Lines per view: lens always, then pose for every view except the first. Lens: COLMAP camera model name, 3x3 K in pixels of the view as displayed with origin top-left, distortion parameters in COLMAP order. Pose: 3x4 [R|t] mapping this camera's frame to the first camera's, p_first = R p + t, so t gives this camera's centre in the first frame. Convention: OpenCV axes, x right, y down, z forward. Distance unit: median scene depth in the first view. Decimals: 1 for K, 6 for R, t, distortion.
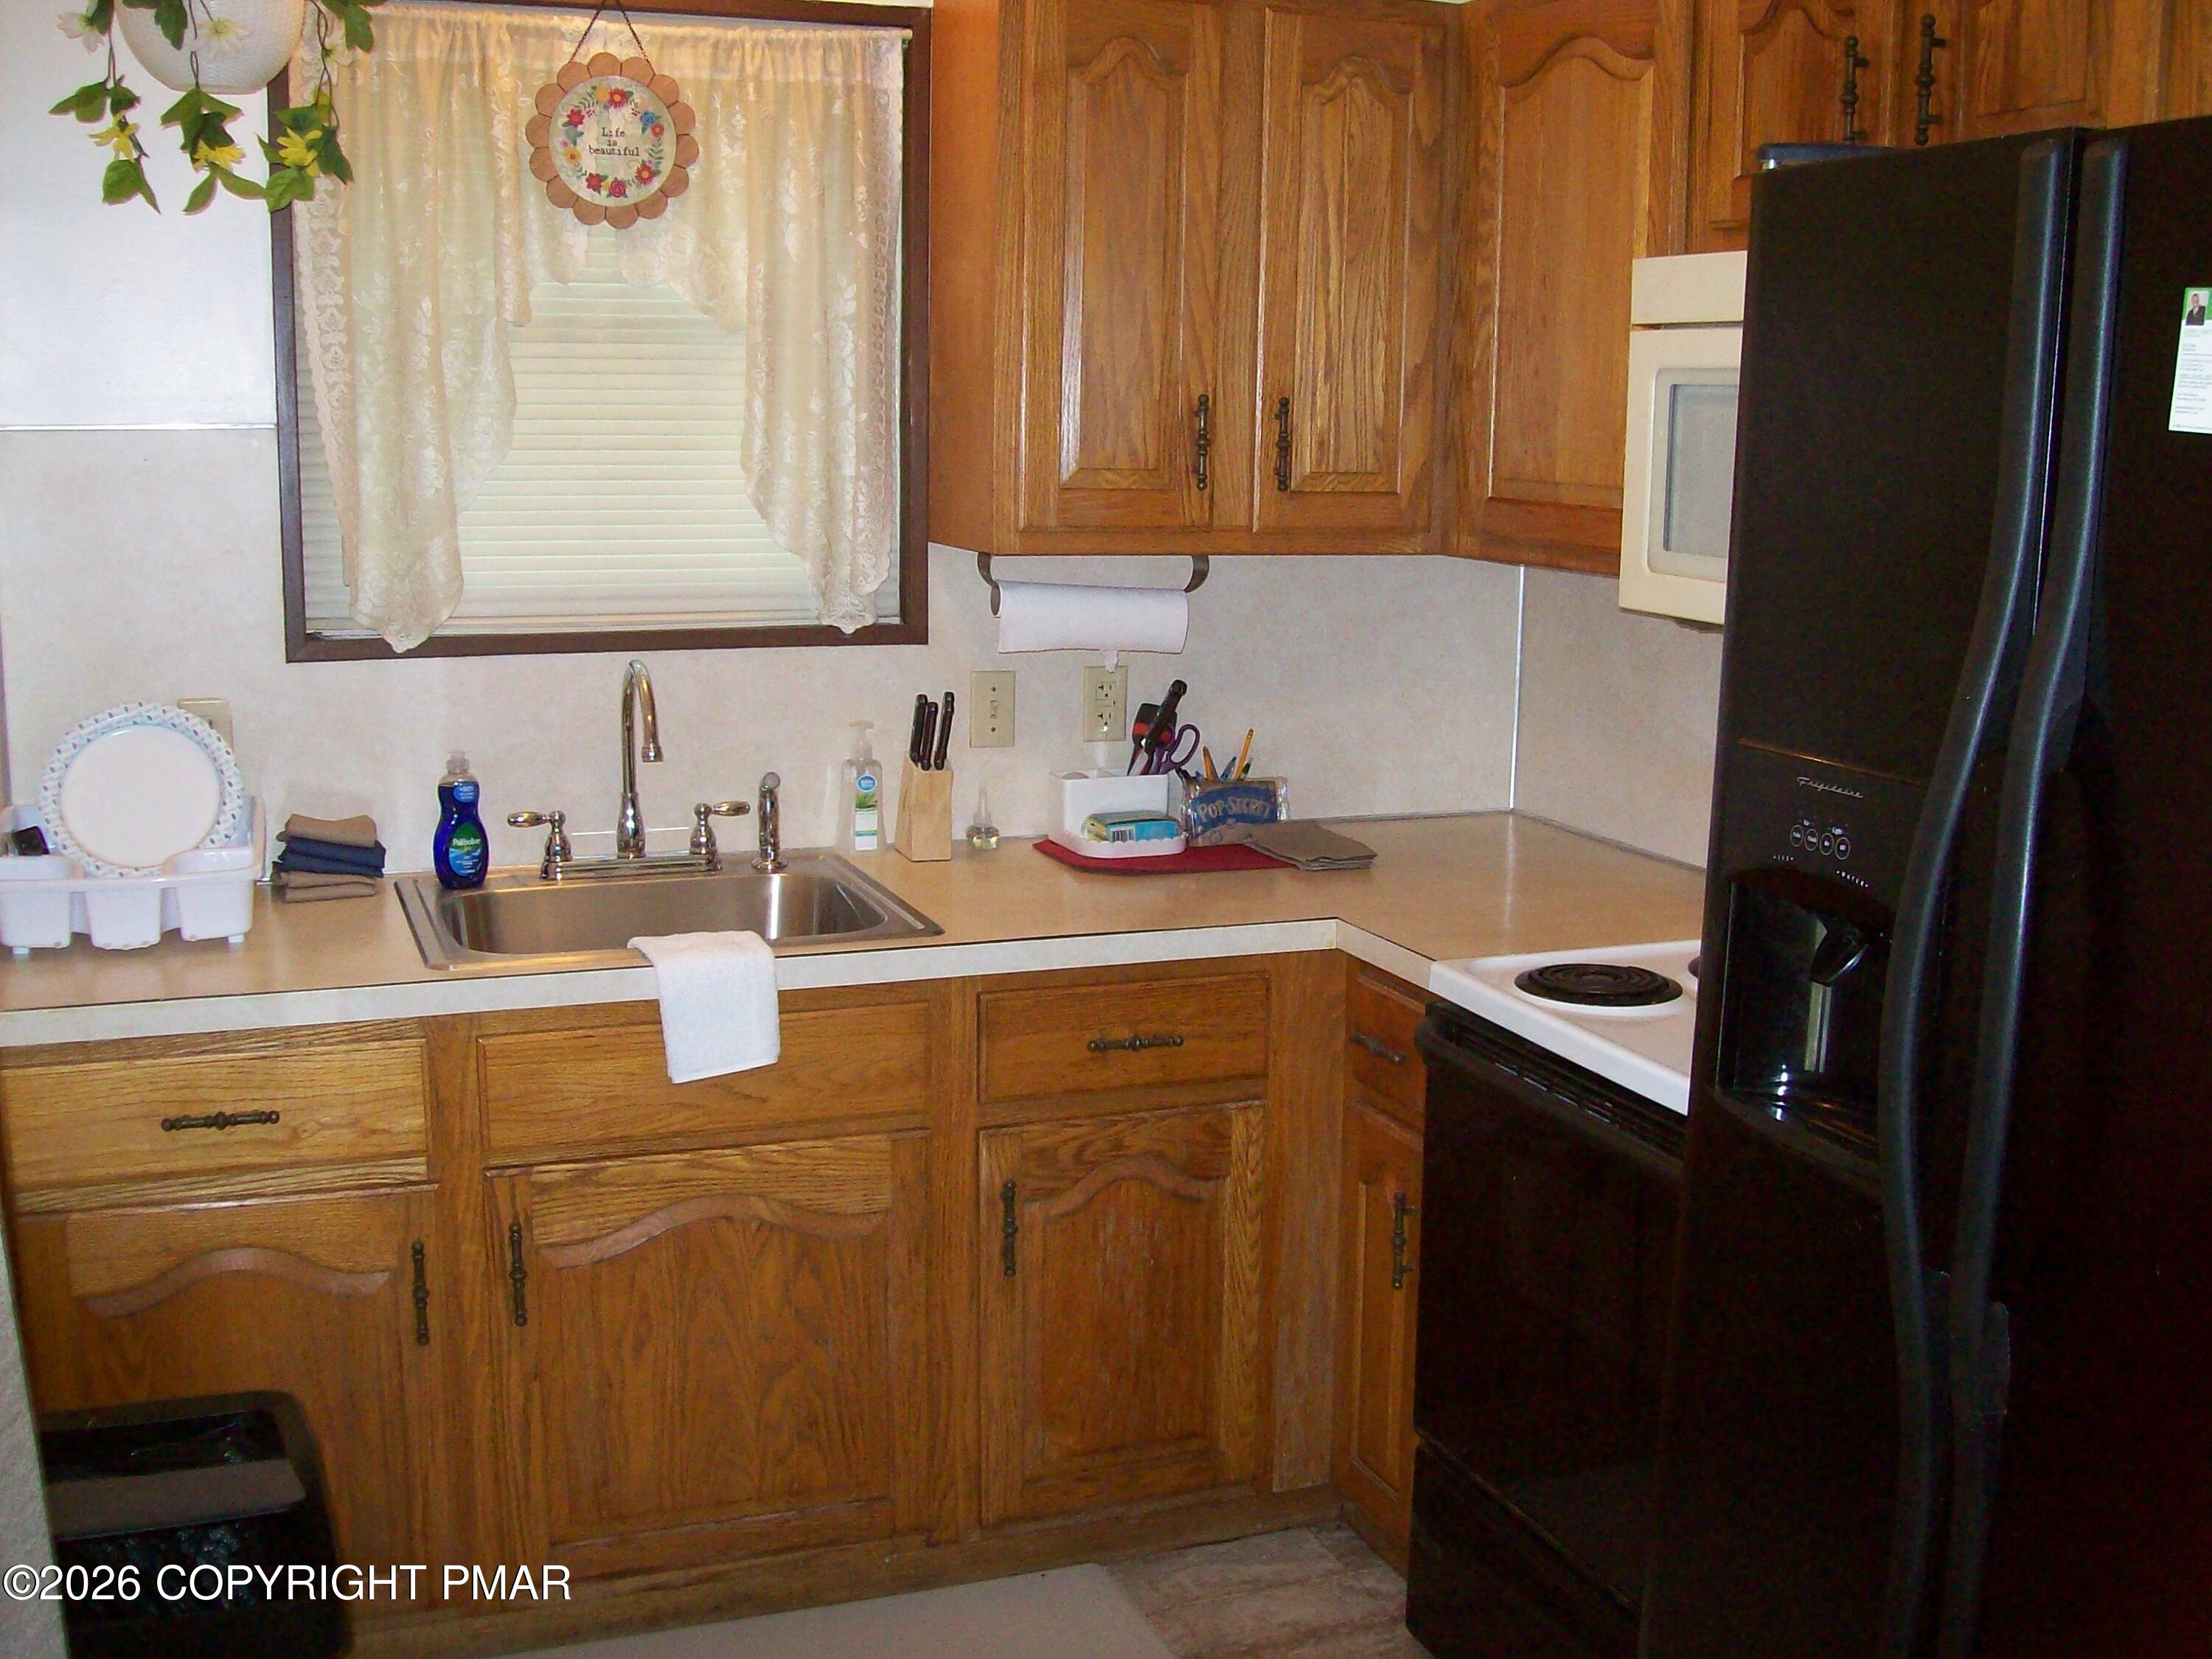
lens RADIAL K [[2352.3, 0, 1113.9], [0, 2352.3, 869.0], [0, 0, 1]] dist [-0.183865, 0.165007]
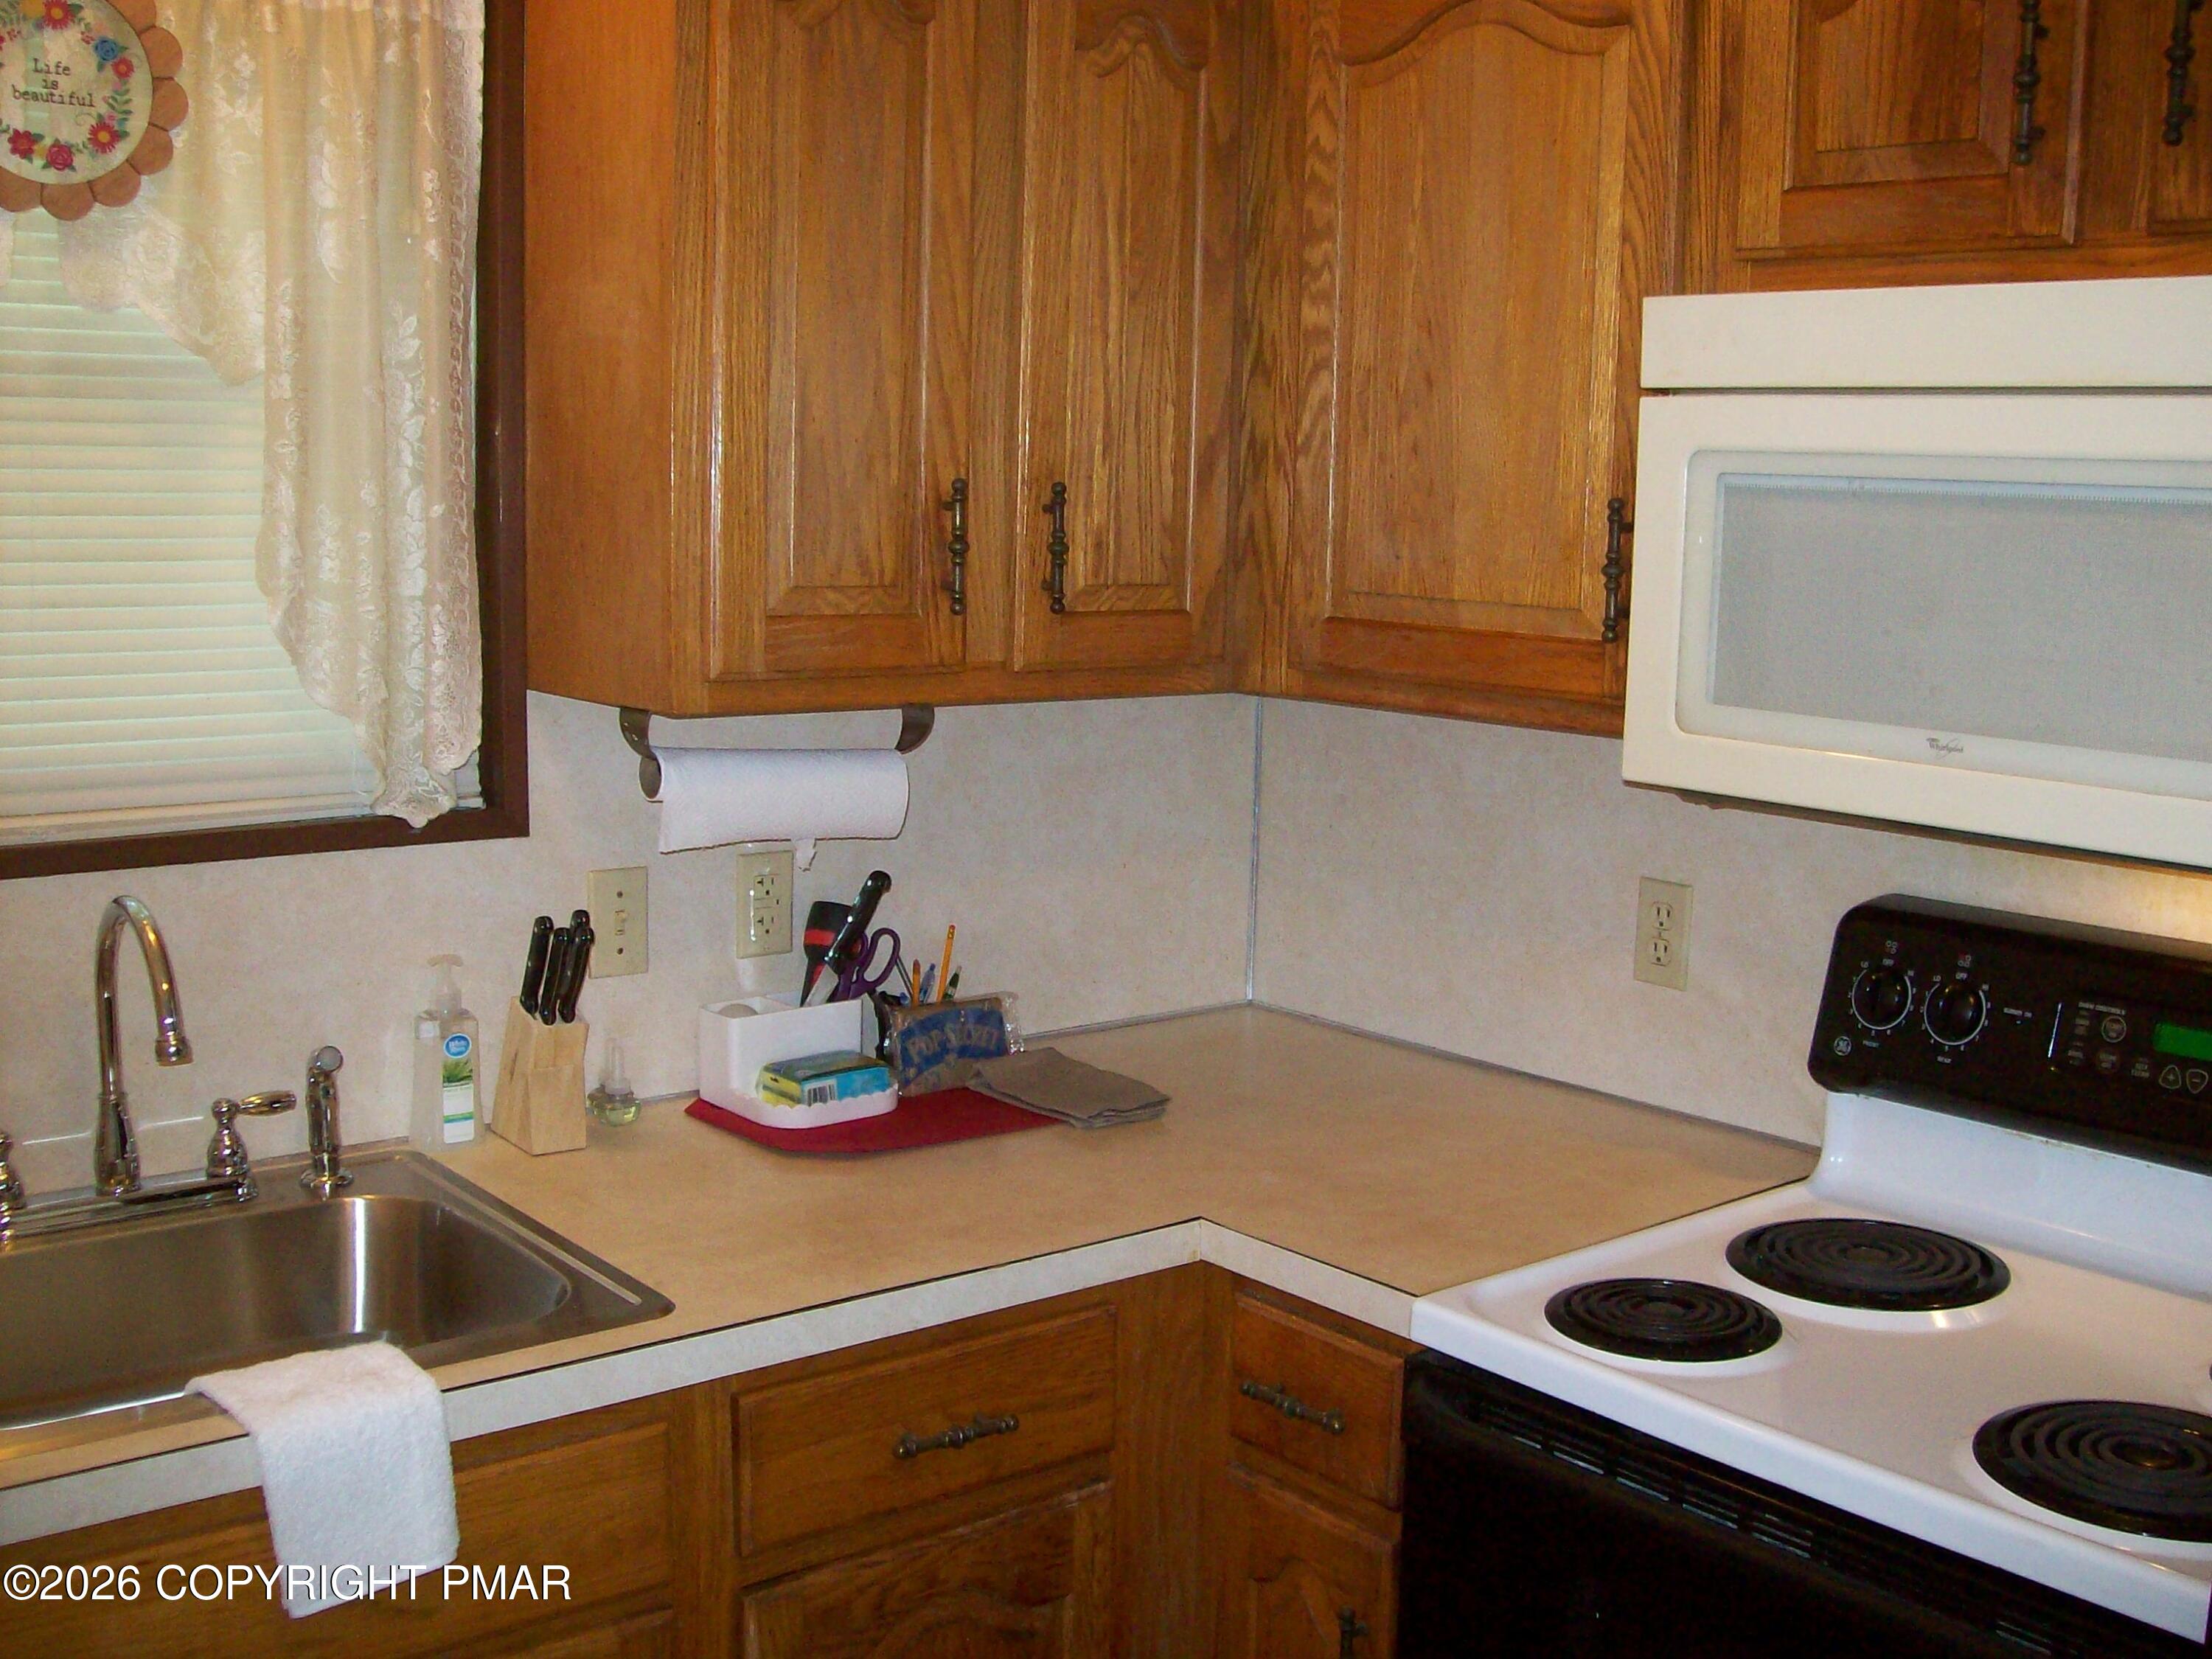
lens RADIAL K [[2352.3, 0, 1113.9], [0, 2352.3, 869.0], [0, 0, 1]] dist [-0.183865, 0.165007]
pose [[0.951238, -0.043598, 0.305362, -0.135516], [0.051925, 0.998466, -0.019197, -0.069154], [-0.304057, 0.034117, 0.952043, 0.316000]]
